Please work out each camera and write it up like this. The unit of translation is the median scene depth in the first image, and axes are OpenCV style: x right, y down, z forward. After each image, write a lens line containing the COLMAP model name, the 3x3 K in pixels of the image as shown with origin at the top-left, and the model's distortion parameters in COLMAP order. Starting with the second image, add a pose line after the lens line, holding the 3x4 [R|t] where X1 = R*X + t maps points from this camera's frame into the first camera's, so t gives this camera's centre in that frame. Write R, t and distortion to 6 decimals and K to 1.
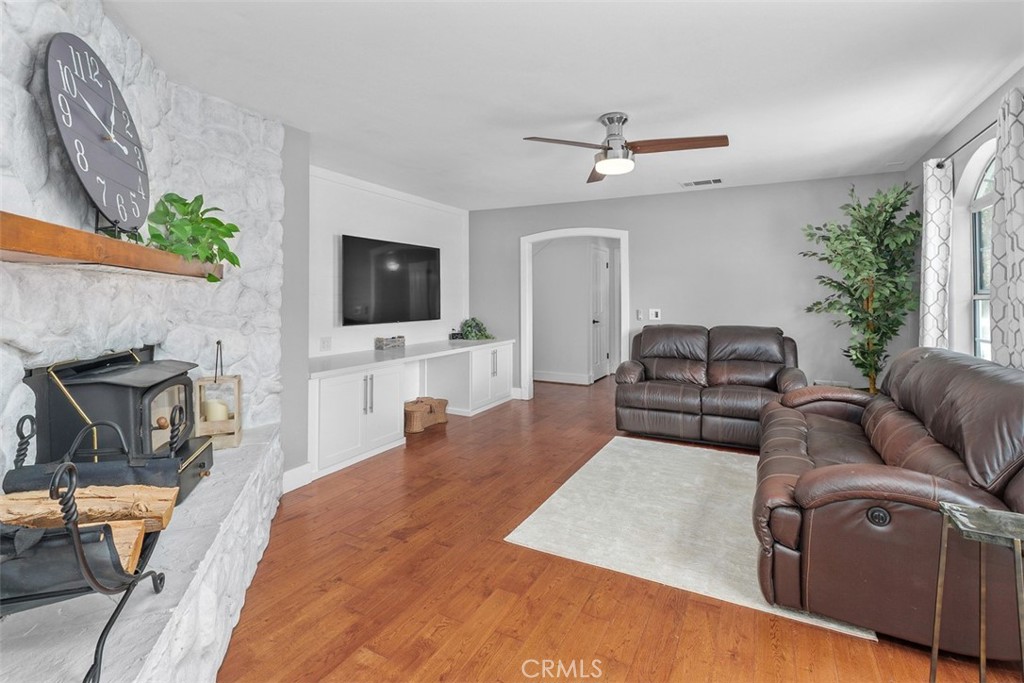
lens RADIAL K [[471.2, 0, 515.7], [0, 471.2, 292.1], [0, 0, 1]] dist [0.003471, 0.000882]
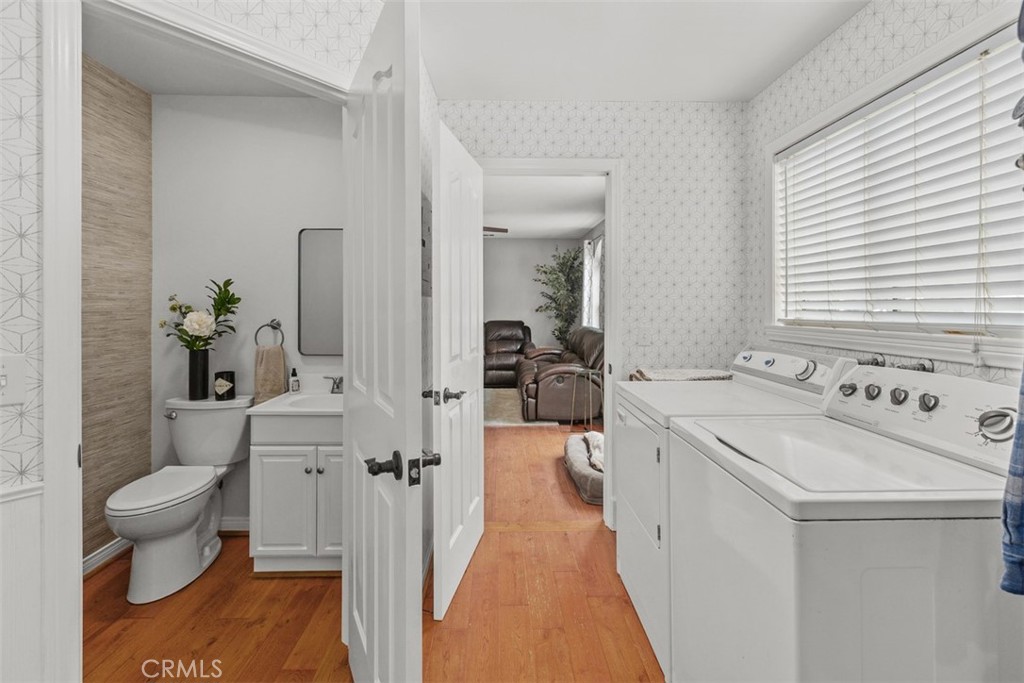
lens RADIAL K [[471.2, 0, 508.8], [0, 471.2, 304.1], [0, 0, 1]] dist [0.003471, 0.000882]
pose [[0.874138, 0.001694, 0.485674, -0.404287], [-0.009086, 0.999876, 0.012864, -0.010680], [-0.485592, -0.015658, 0.874045, -0.608016]]
